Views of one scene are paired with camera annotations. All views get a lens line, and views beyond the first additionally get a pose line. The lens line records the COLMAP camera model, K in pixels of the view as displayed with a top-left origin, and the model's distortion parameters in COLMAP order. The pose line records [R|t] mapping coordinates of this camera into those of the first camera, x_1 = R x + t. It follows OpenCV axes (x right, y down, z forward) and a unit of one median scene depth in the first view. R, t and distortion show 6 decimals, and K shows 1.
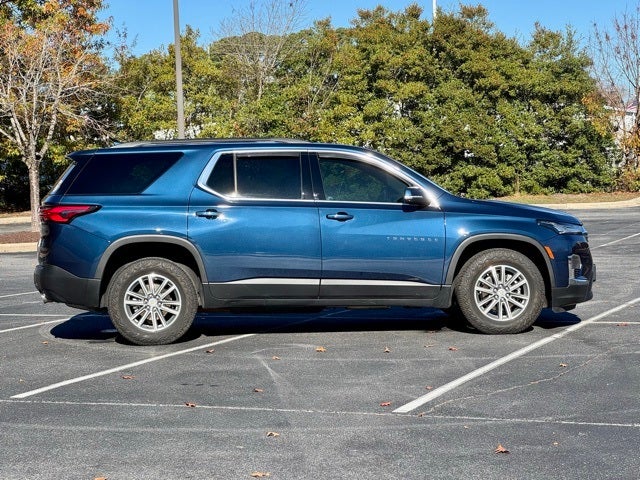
lens RADIAL K [[1397.9, 0, 299.3], [0, 1397.9, 239.1], [0, 0, 1]] dist [-0.037771, 3.279551]
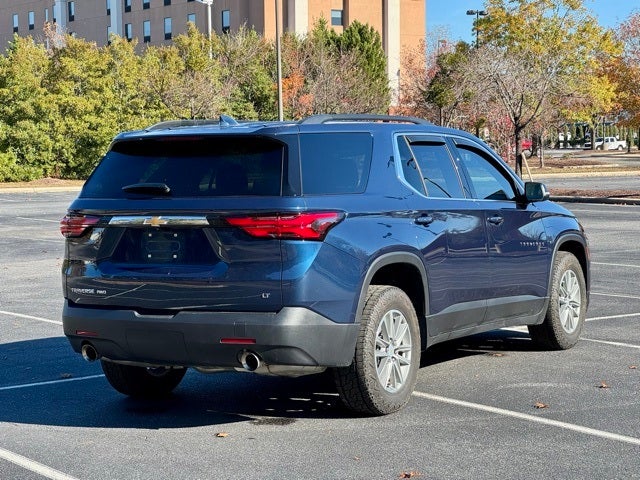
lens RADIAL K [[1410.9, 0, 320.0], [0, 1410.9, 240.0], [0, 0, 1]] dist [-0.020779, -0.176911]
pose [[0.535248, -0.037624, 0.843857, -0.699718], [0.038424, 0.999058, 0.020171, -0.024218], [-0.843821, 0.021628, 0.536190, 0.650821]]
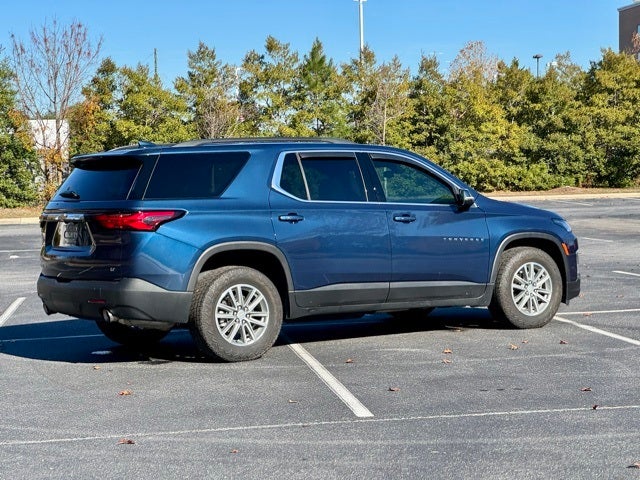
lens RADIAL K [[1397.9, 0, 299.3], [0, 1397.9, 239.1], [0, 0, 1]] dist [-0.037771, 3.279551]
pose [[0.875188, -0.025495, 0.483111, -0.509322], [0.031614, 0.999490, -0.004525, 0.000716], [-0.482749, 0.019233, 0.875547, 0.173454]]
